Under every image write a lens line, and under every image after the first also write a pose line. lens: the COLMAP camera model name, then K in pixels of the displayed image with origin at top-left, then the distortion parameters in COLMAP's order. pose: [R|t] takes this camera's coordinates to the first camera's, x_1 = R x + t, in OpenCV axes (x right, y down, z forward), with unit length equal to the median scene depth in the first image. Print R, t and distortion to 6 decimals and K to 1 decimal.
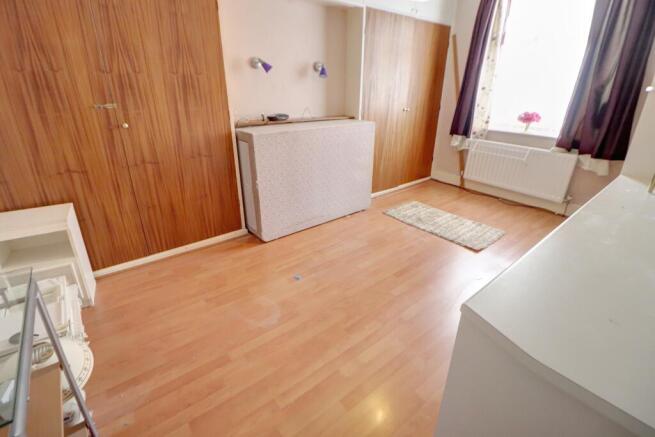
lens RADIAL K [[304.6, 0, 330.2], [0, 304.6, 206.4], [0, 0, 1]] dist [0.000584, -0.012230]
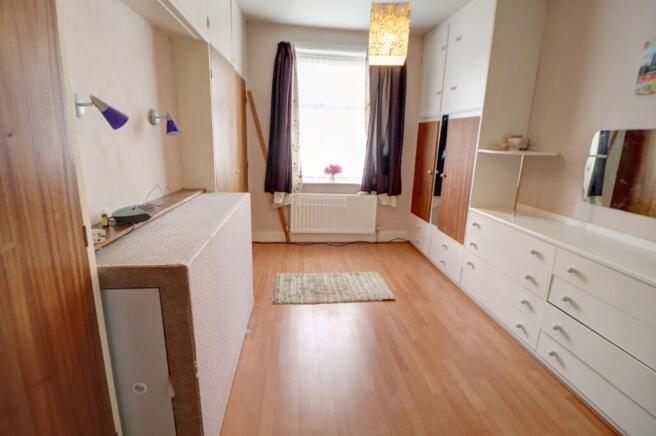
lens RADIAL K [[305.0, 0, 330.7], [0, 305.0, 205.9], [0, 0, 1]] dist [0.000584, -0.012230]
pose [[0.547218, -0.174278, 0.818645, -0.329128], [0.290371, 0.956866, 0.009607, -0.176670], [-0.785008, 0.232453, 0.574220, 0.378580]]
